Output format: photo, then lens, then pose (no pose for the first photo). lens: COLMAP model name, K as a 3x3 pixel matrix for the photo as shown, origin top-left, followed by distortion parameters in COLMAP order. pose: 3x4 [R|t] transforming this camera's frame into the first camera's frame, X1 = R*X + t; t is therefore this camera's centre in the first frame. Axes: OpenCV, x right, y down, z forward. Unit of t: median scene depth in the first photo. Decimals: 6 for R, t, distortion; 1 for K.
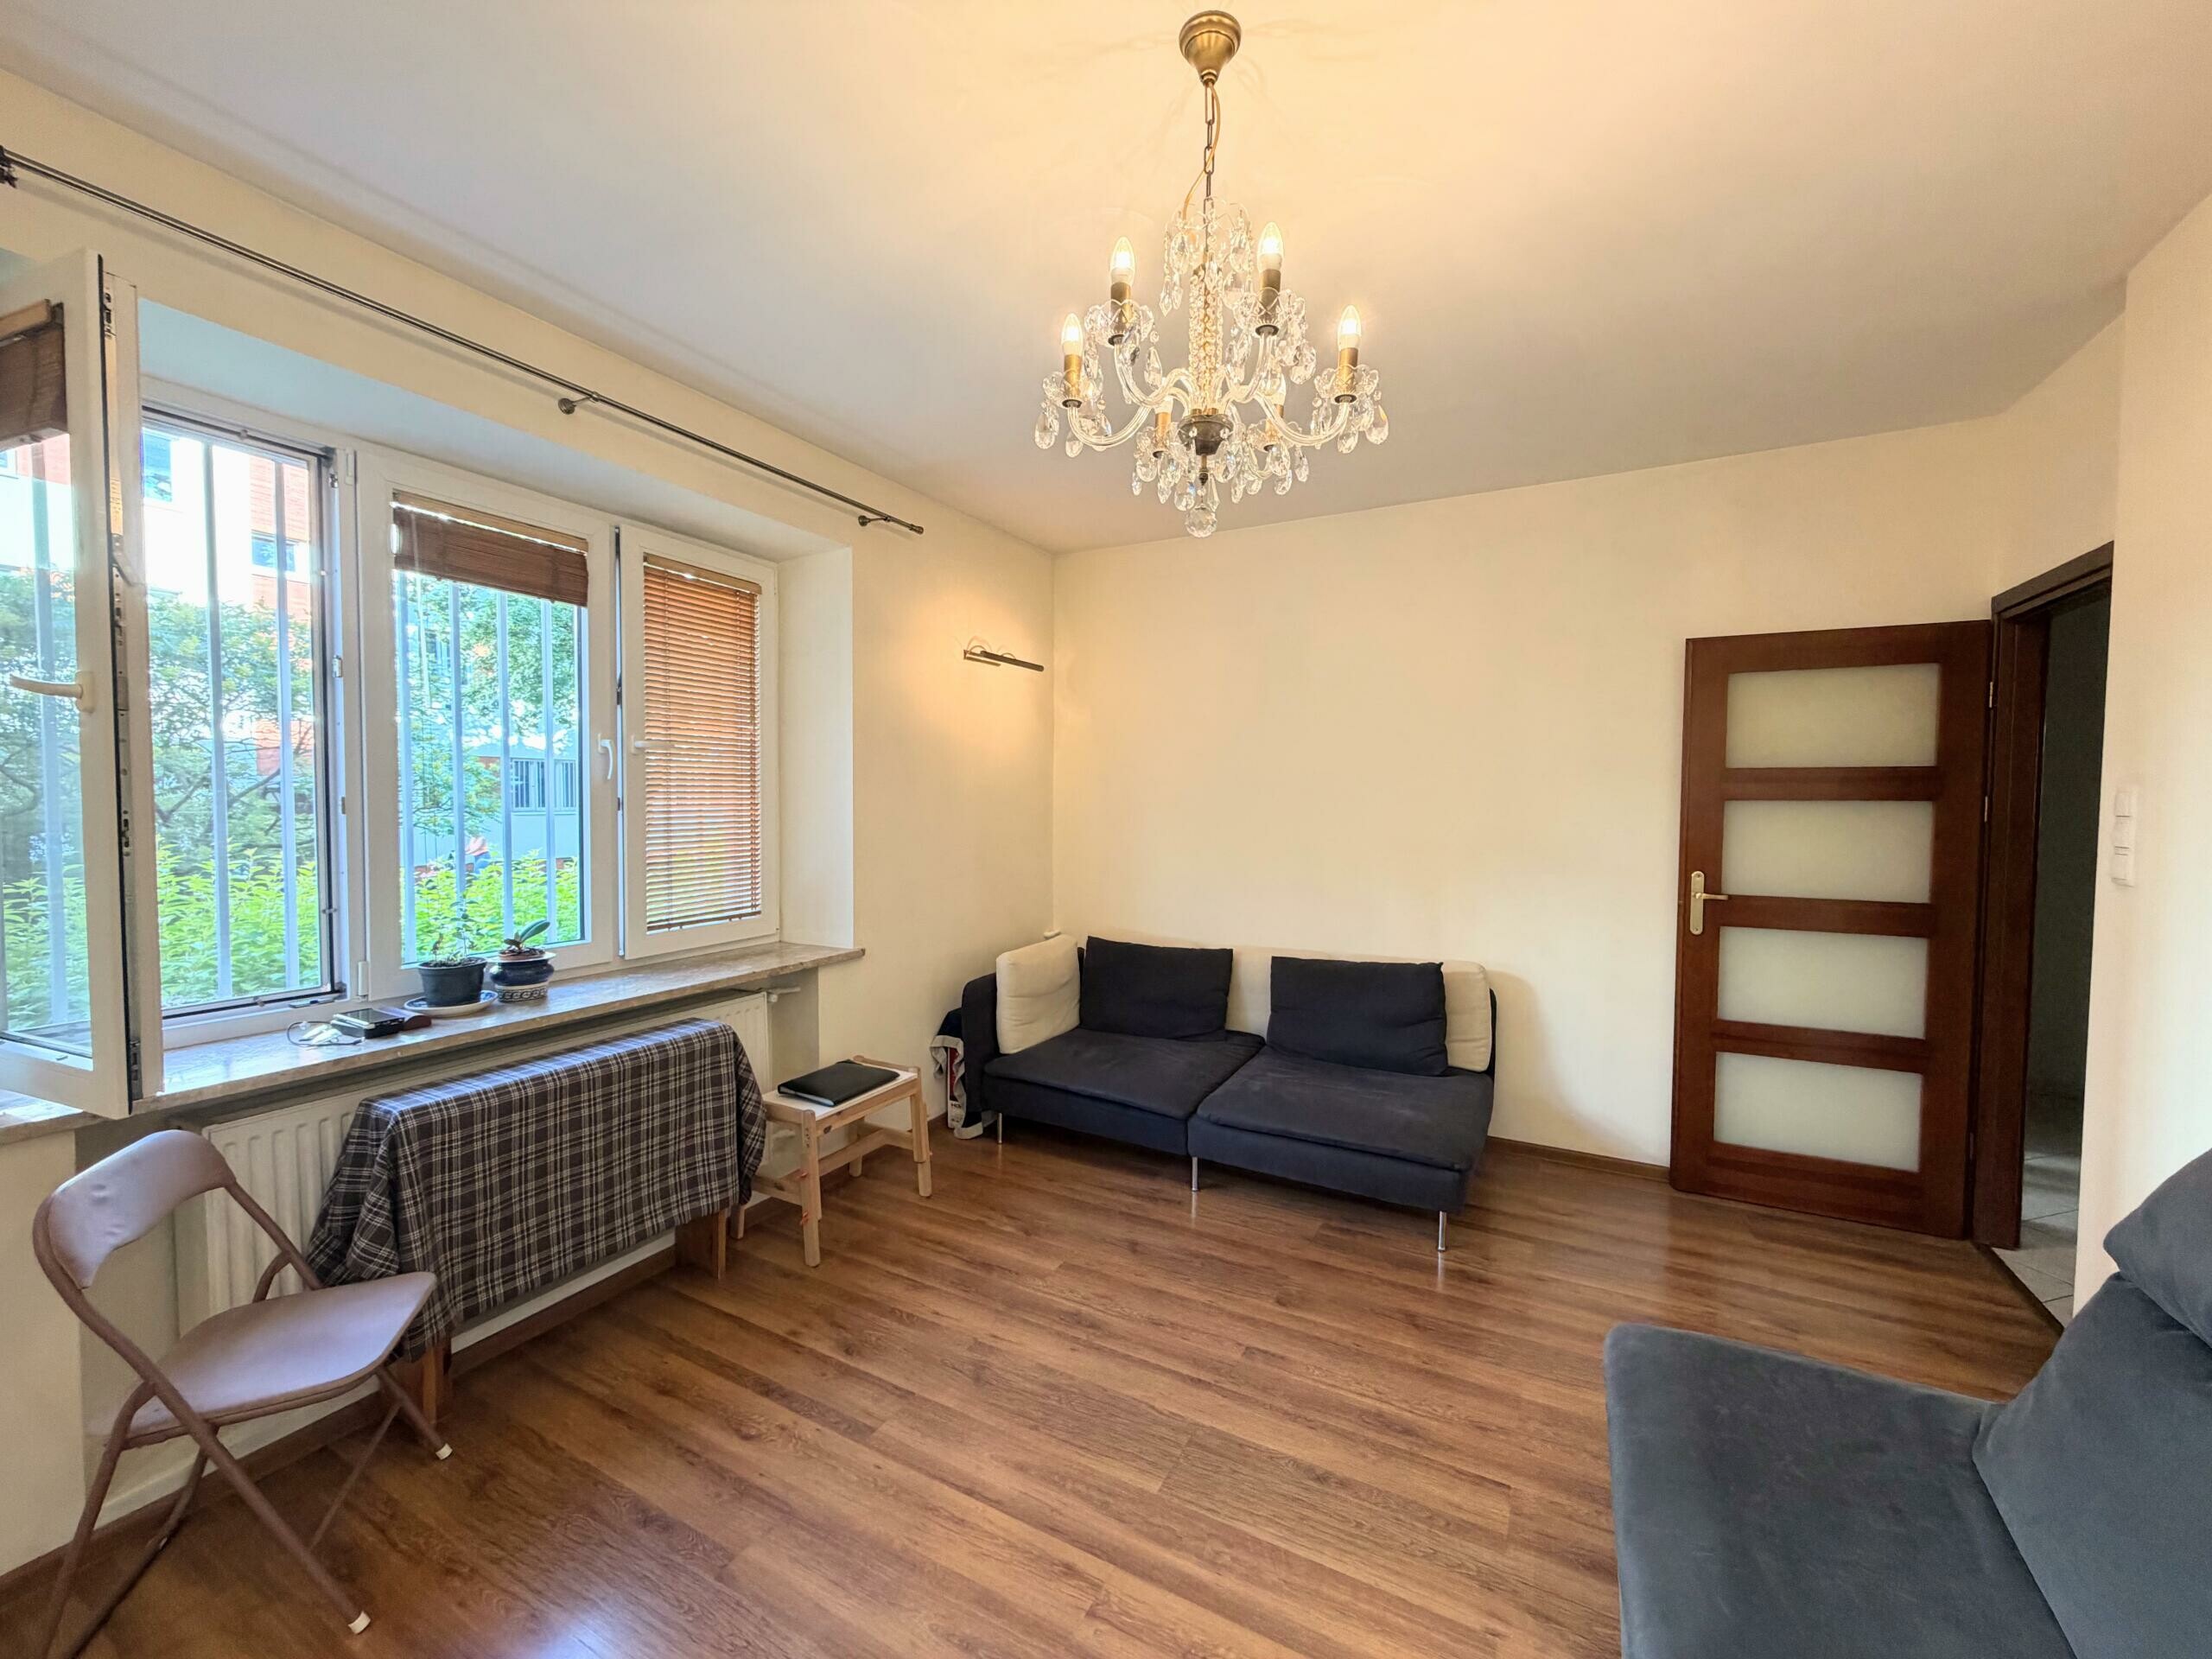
lens RADIAL K [[876.1, 0, 1106.0], [0, 876.1, 829.5], [0, 0, 1]] dist [0.000438, 0.000144]
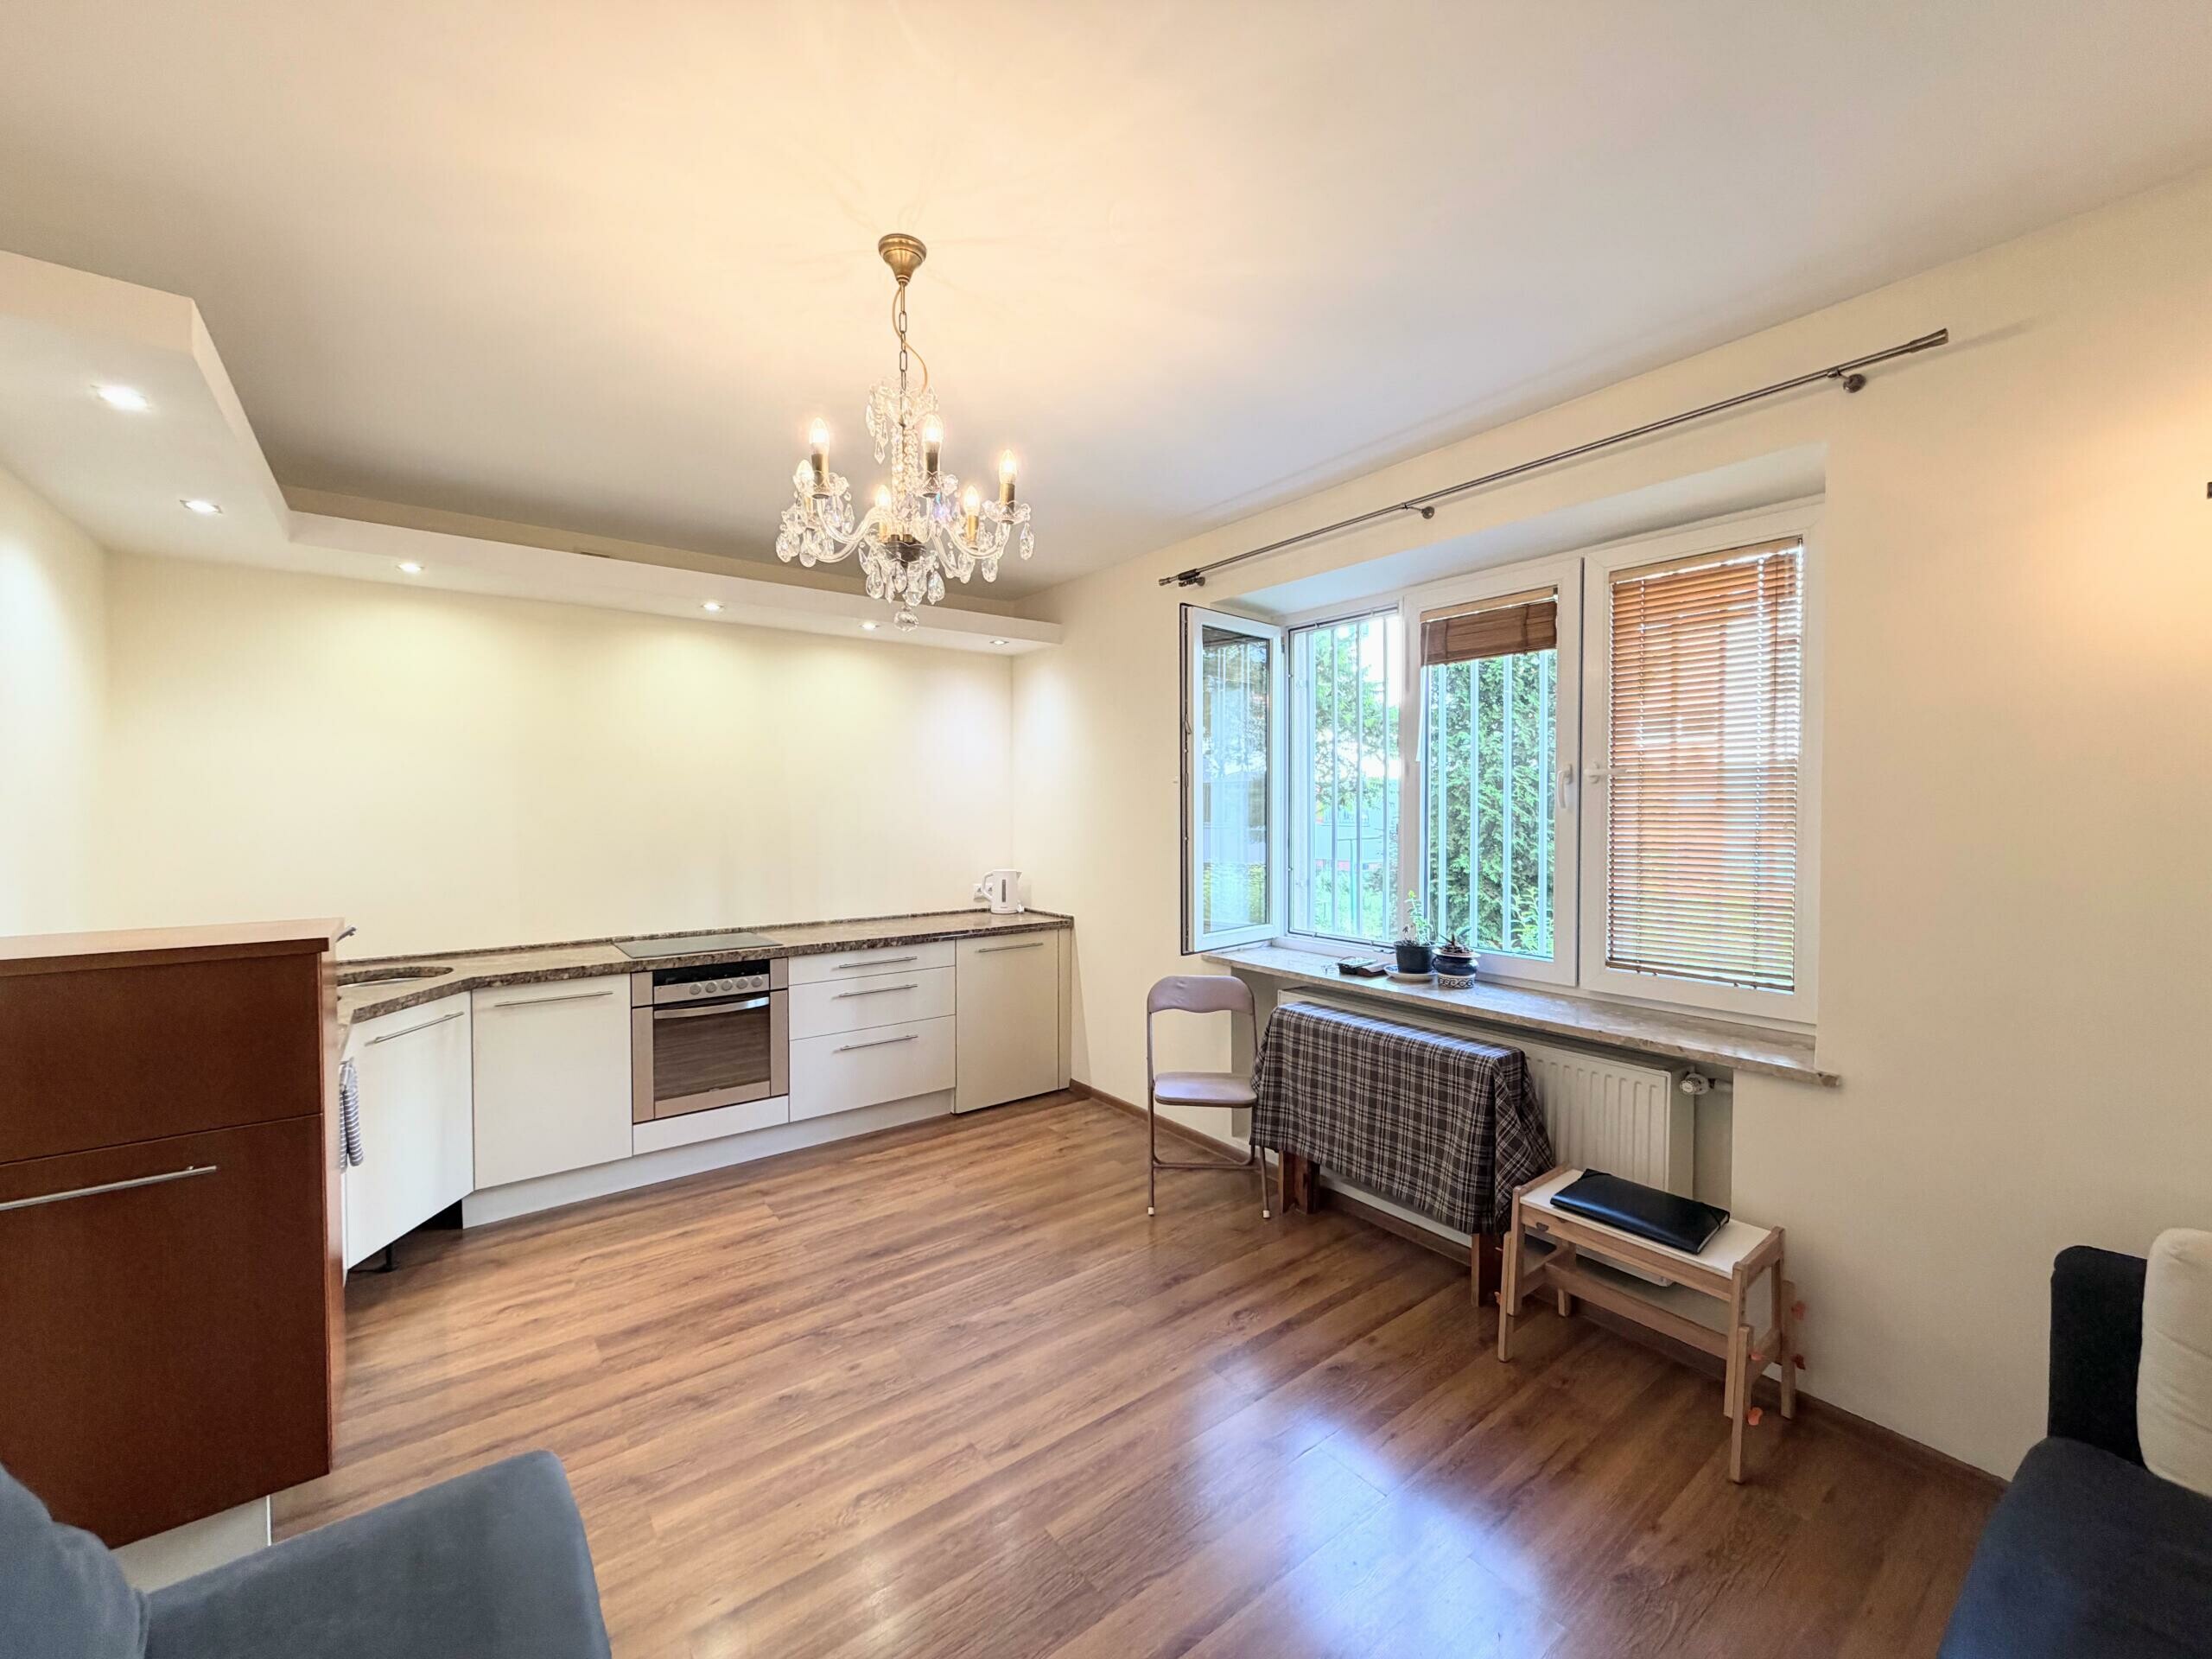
lens RADIAL K [[876.1, 0, 1106.0], [0, 876.1, 829.5], [0, 0, 1]] dist [0.000438, 0.000144]
pose [[-0.419632, 0.017999, -0.907516, 0.736716], [-0.033477, 0.998816, 0.035289, -0.063330], [0.907077, 0.045189, -0.418533, 1.152121]]
